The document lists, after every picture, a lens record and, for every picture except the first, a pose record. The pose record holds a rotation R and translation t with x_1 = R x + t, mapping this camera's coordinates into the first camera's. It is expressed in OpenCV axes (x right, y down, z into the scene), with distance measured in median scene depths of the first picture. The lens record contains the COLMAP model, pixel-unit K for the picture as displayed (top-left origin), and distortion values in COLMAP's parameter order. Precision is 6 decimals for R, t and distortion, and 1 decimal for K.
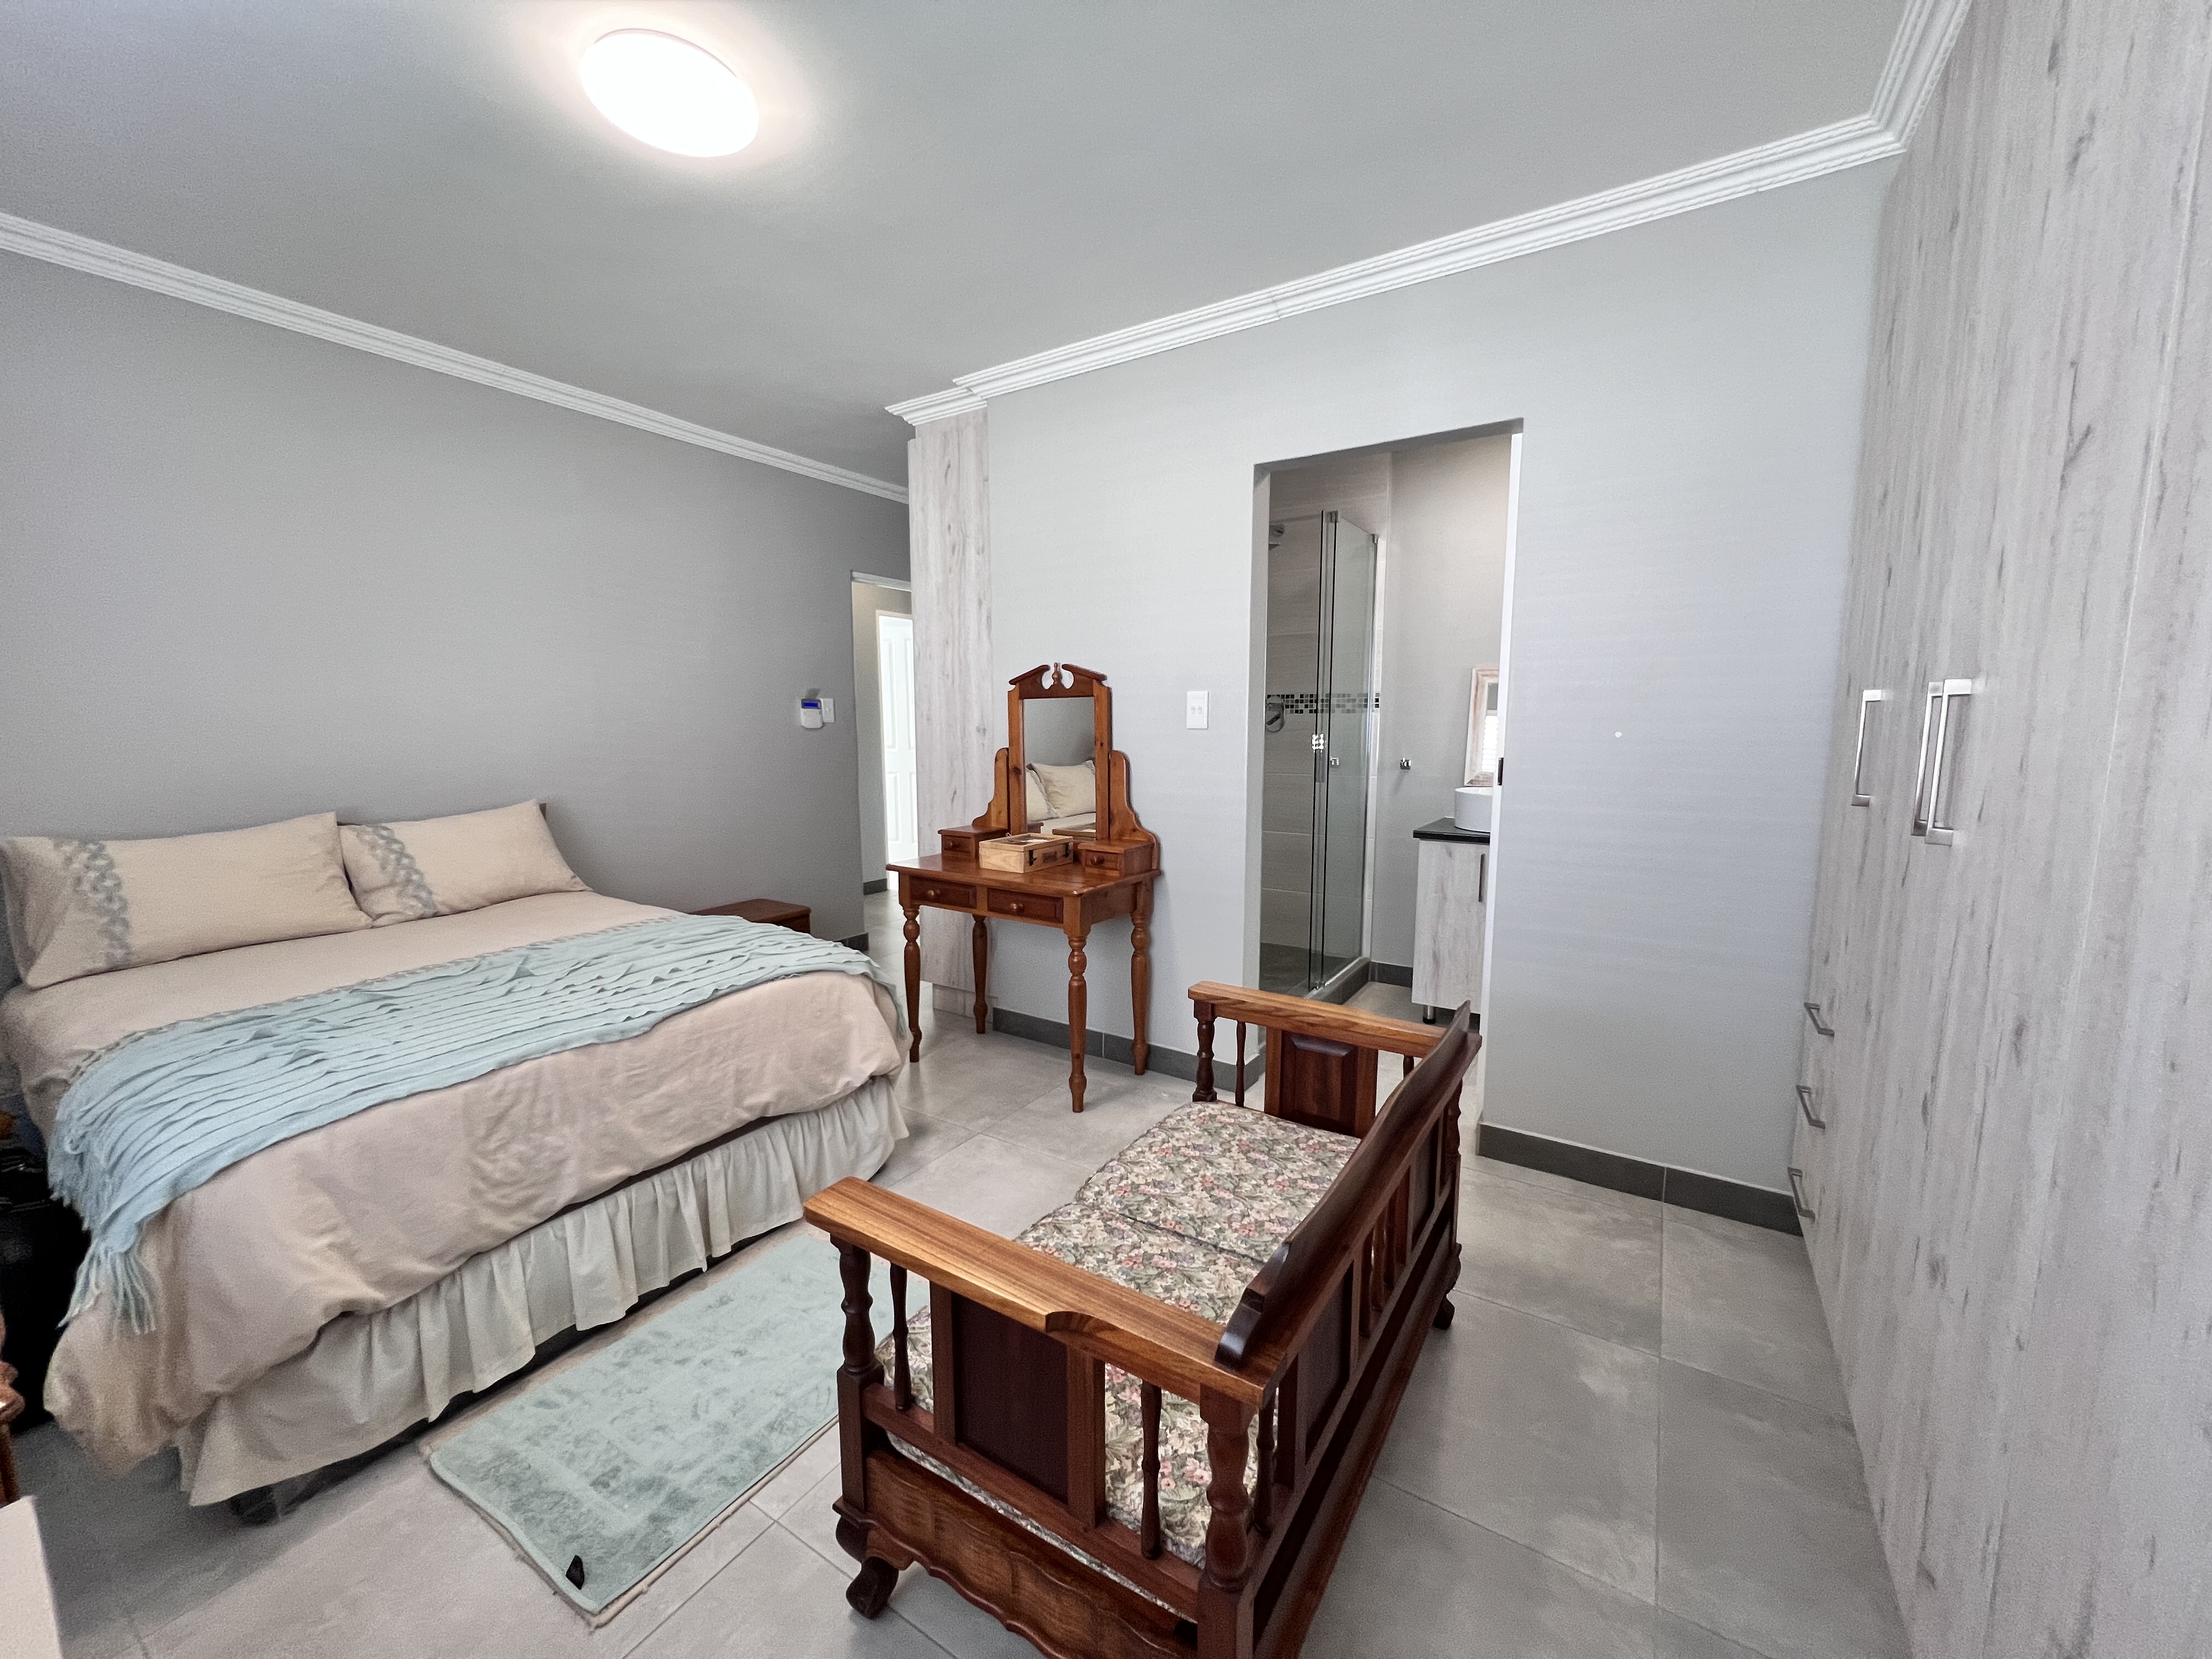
lens RADIAL K [[880.8, 0, 1109.5], [0, 880.8, 835.9], [0, 0, 1]] dist [0.002502, 0.000253]
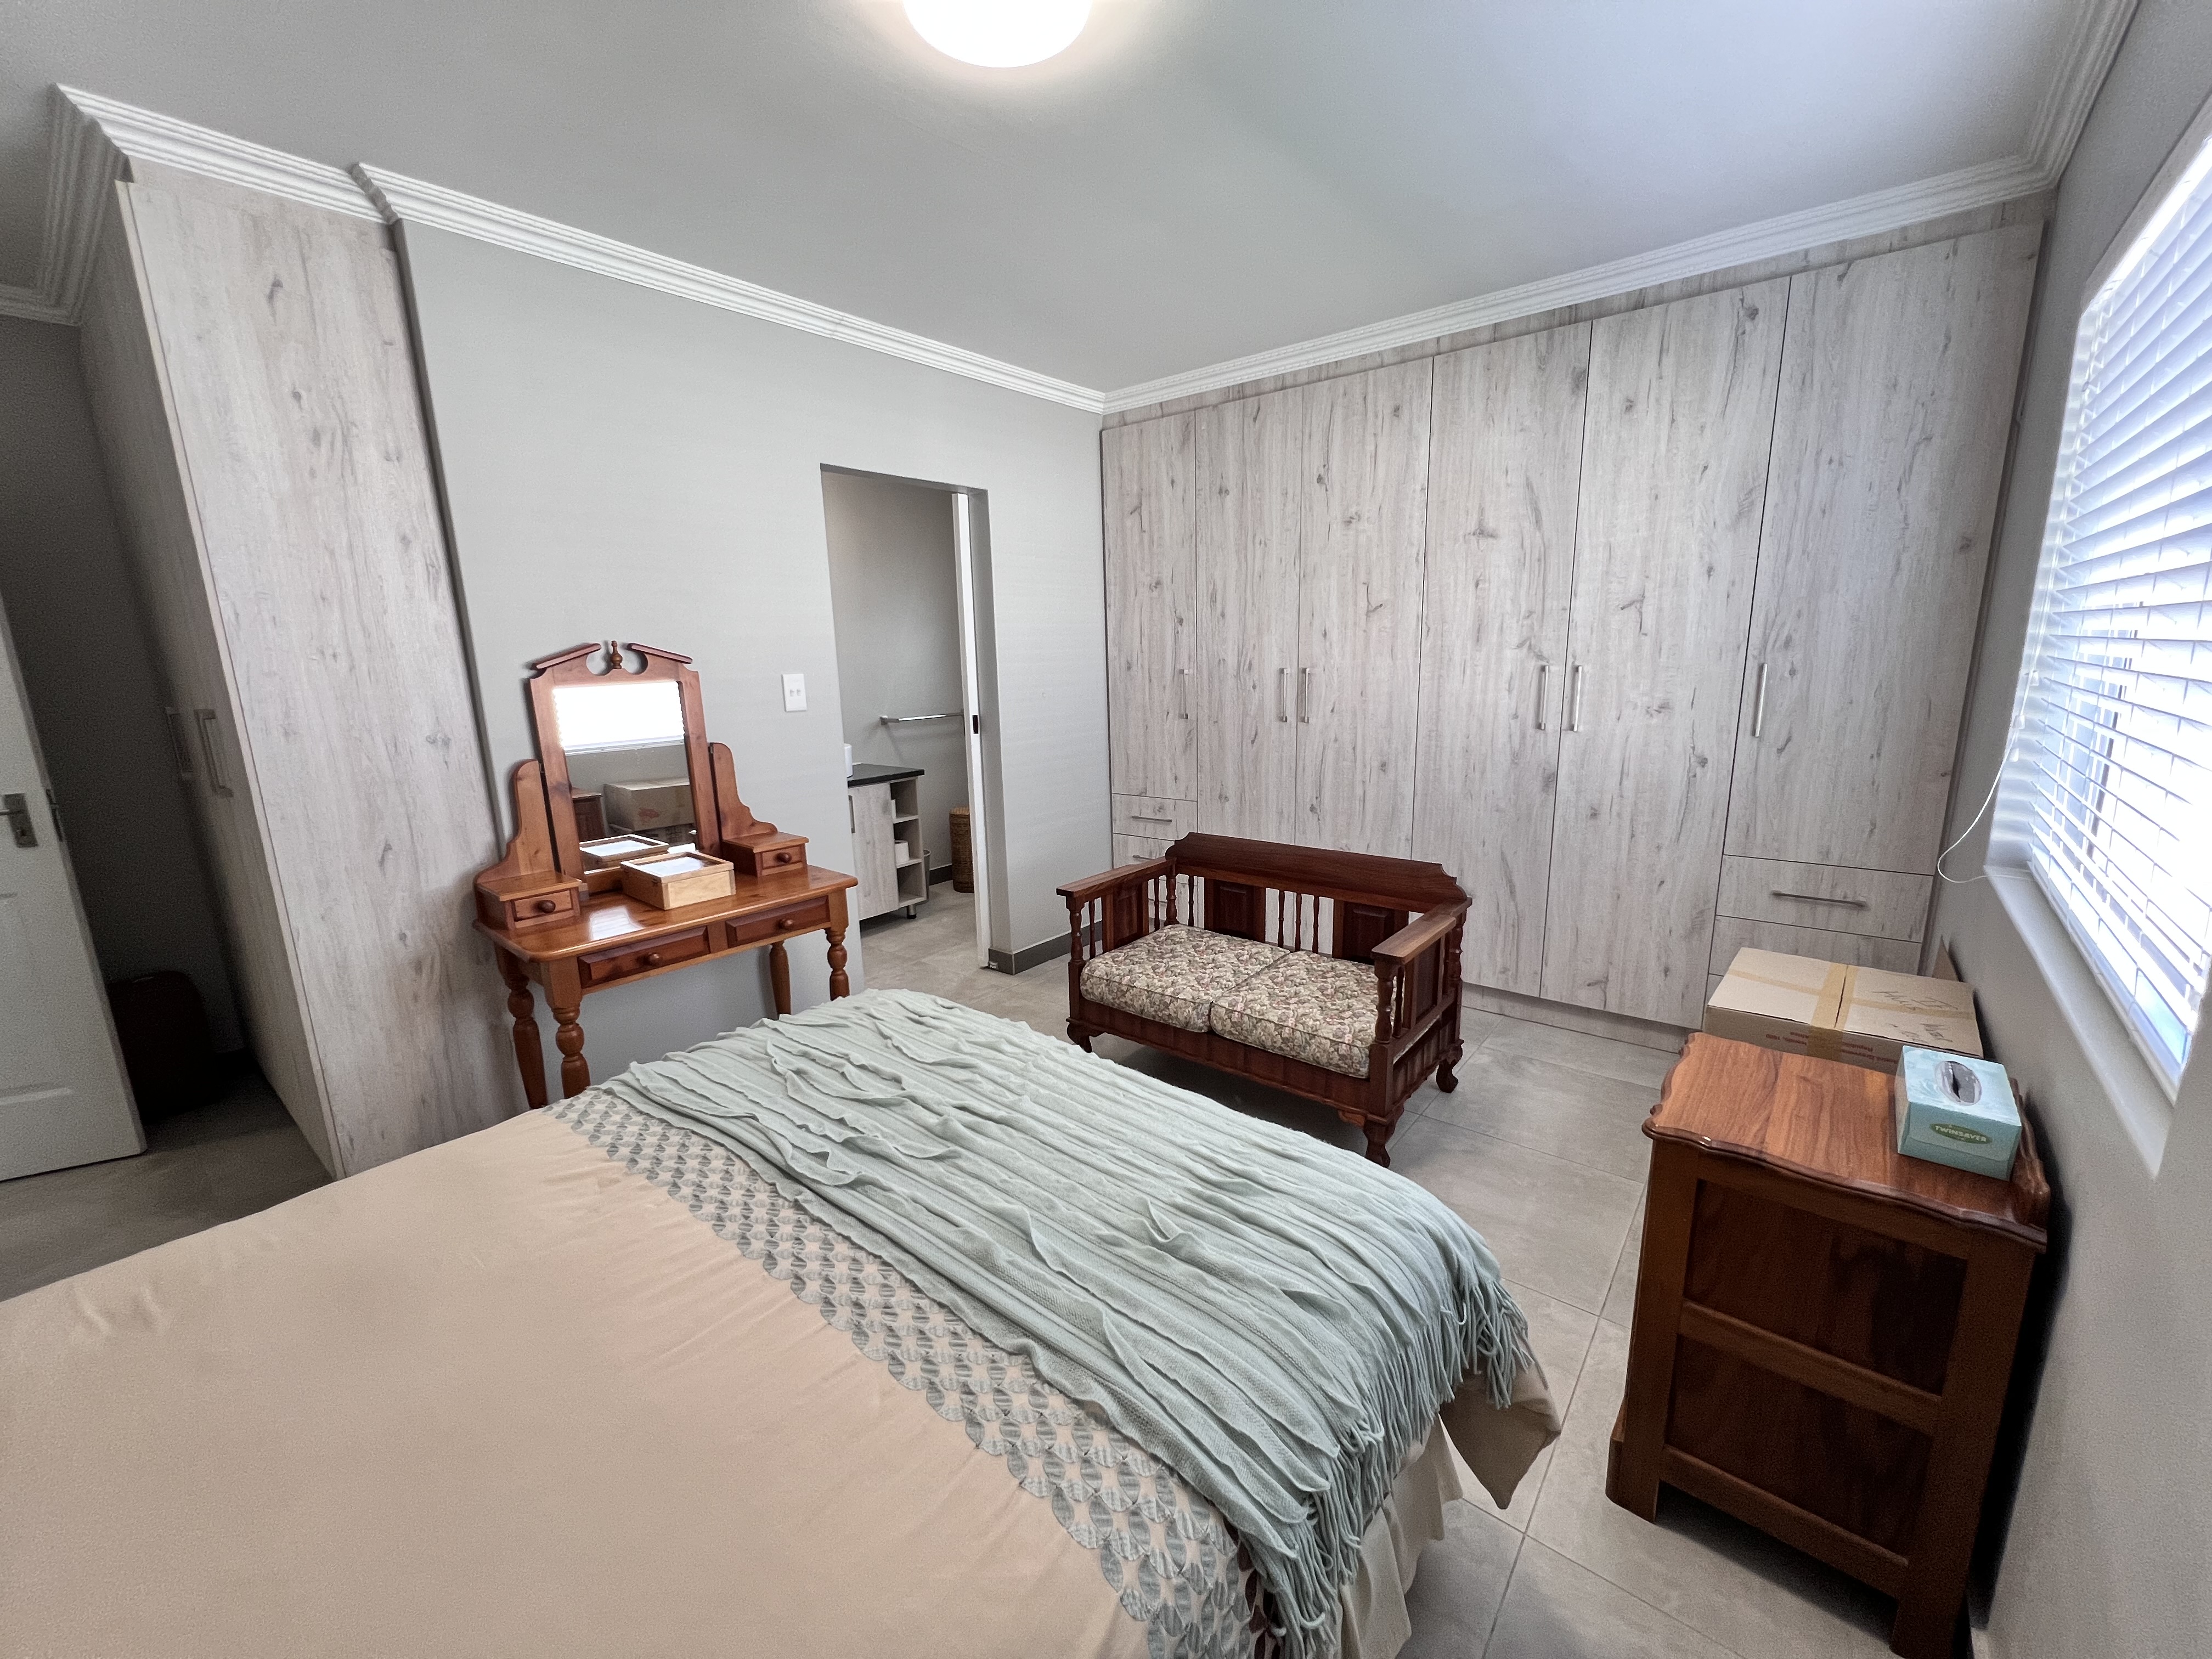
lens RADIAL K [[894.8, 0, 1106.4], [0, 894.8, 835.7], [0, 0, 1]] dist [-0.000241, -0.000033]
pose [[0.108440, -0.207259, 0.972257, -0.899342], [0.149187, 0.970342, 0.190211, -0.124545], [-0.982845, 0.124422, 0.136144, 0.523938]]
